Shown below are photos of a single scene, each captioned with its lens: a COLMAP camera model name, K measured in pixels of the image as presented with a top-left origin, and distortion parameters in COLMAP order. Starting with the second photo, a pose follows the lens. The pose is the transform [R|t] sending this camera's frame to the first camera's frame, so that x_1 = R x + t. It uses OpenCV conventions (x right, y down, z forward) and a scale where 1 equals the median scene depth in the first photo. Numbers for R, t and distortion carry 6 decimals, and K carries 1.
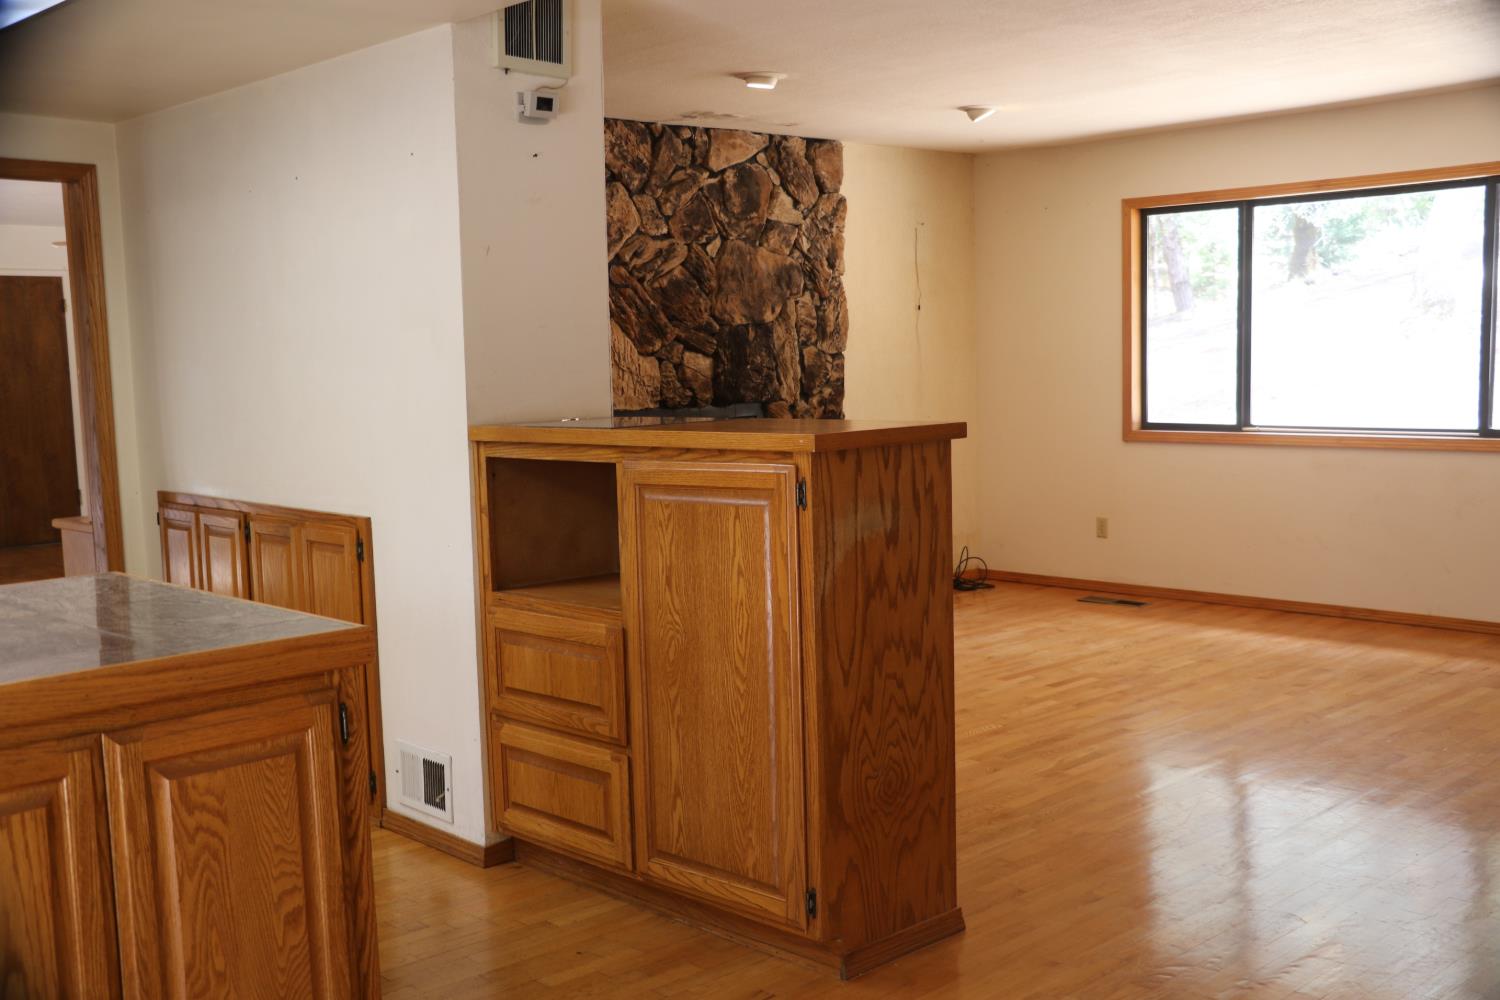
lens RADIAL K [[1607.6, 0, 758.8], [0, 1607.6, 502.0], [0, 0, 1]] dist [-0.029121, 0.000000]
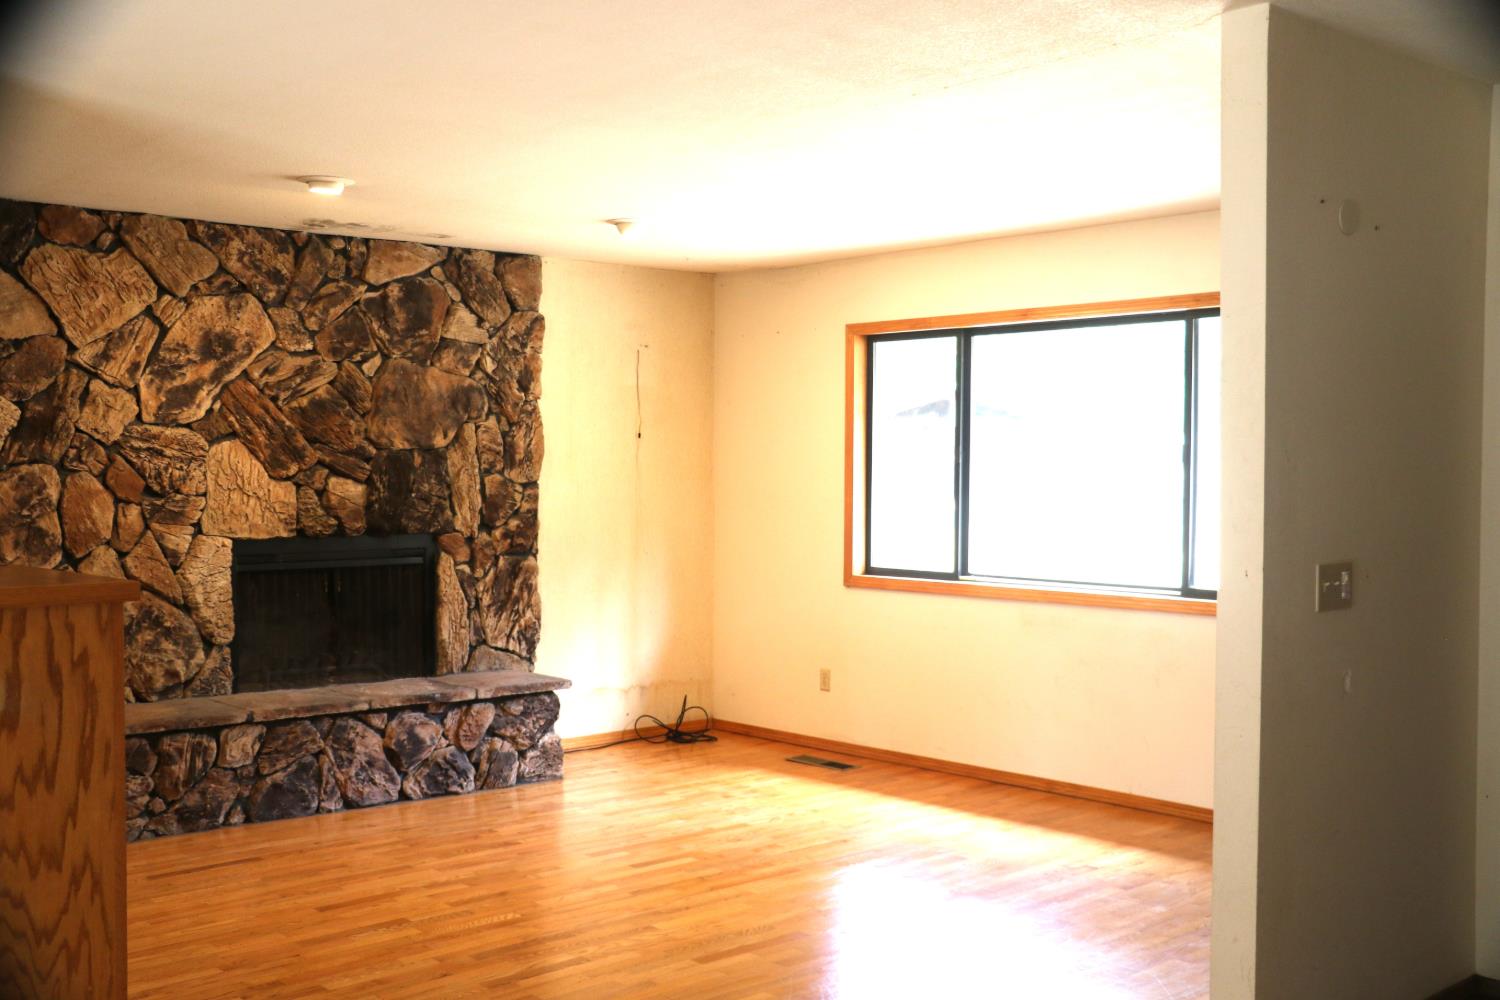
lens RADIAL K [[1587.7, 0, 752.3], [0, 1587.7, 519.8], [0, 0, 1]] dist [-0.032750, 0.000000]
pose [[0.998868, 0.029546, -0.037288, 0.308487], [-0.031814, 0.997583, -0.061778, -0.026862], [0.035372, 0.062895, 0.997393, 0.133835]]
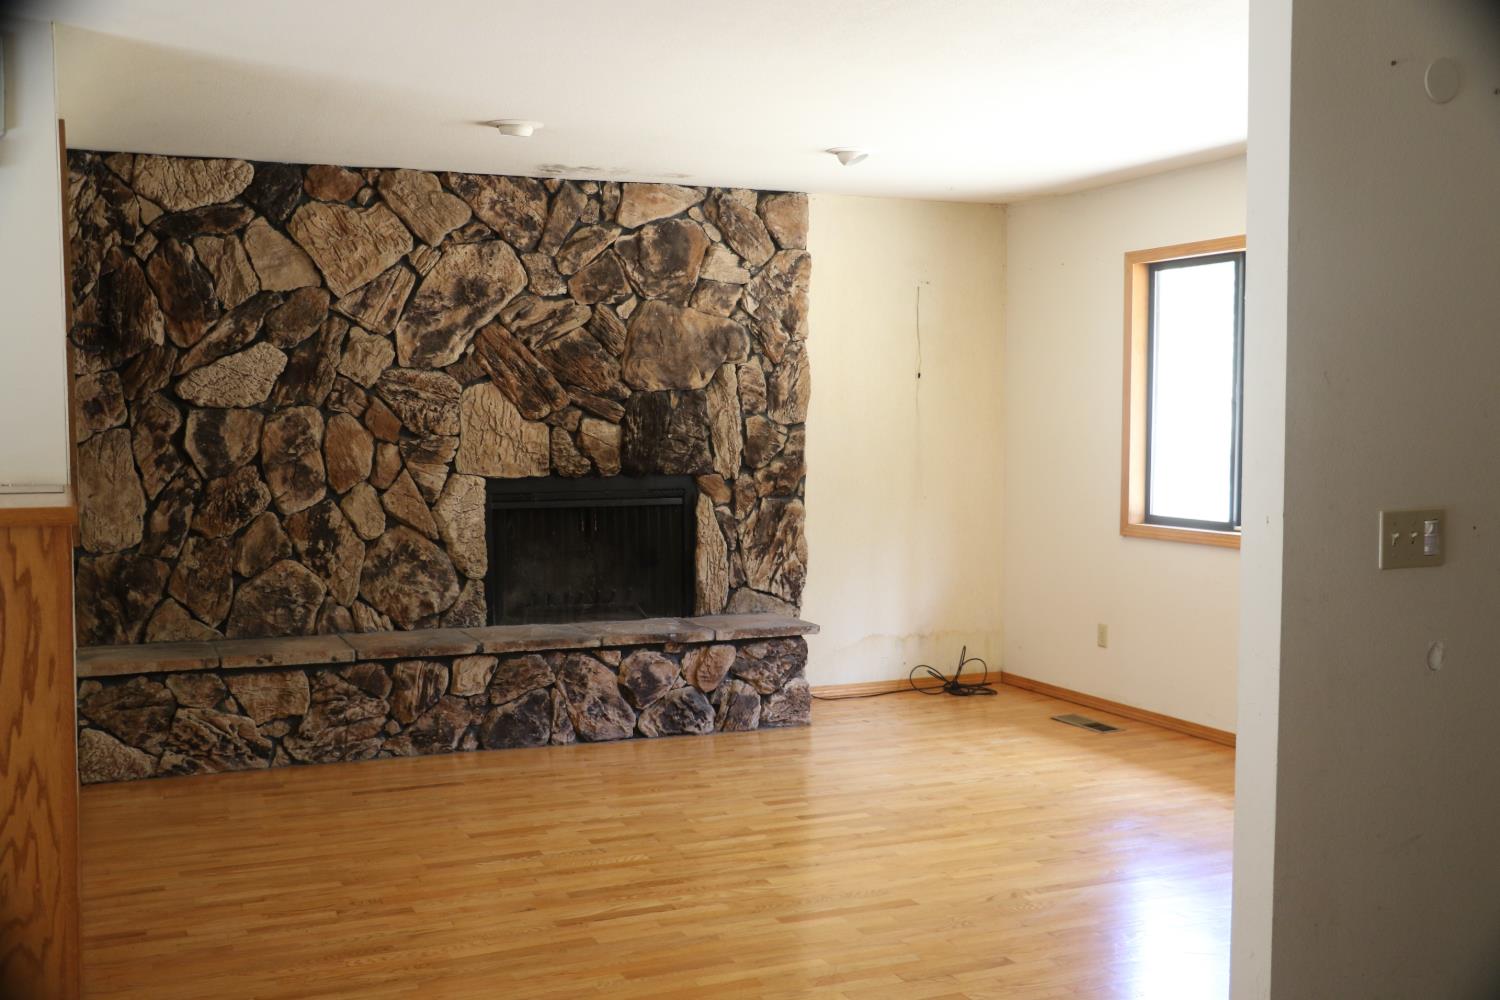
lens RADIAL K [[1587.7, 0, 748.0], [0, 1587.7, 511.8], [0, 0, 1]] dist [-0.032750, 0.000000]
pose [[0.933564, 0.045264, -0.355541, 0.504711], [-0.056315, 0.998197, -0.020787, -0.032579], [0.353959, 0.039428, 0.934430, 0.217627]]
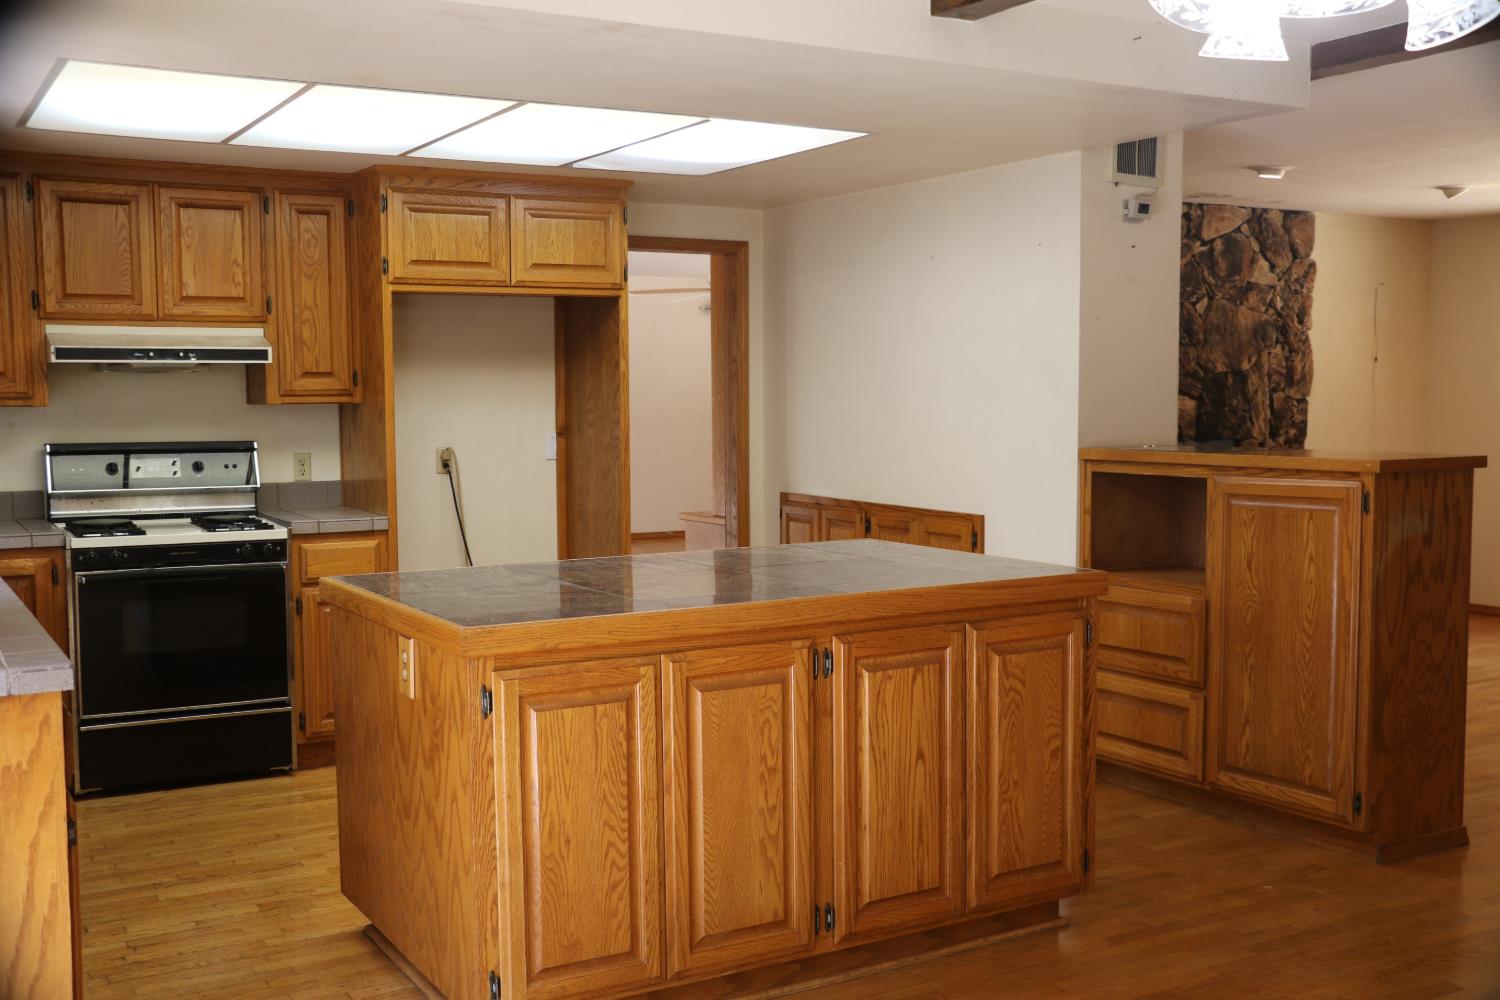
lens RADIAL K [[1607.6, 0, 756.6], [0, 1607.6, 518.6], [0, 0, 1]] dist [-0.029121, 0.000000]
pose [[0.974691, 0.039652, -0.220010, -0.109054], [-0.042216, 0.999084, -0.006965, 0.024163], [0.219532, 0.016077, 0.975473, -0.276160]]
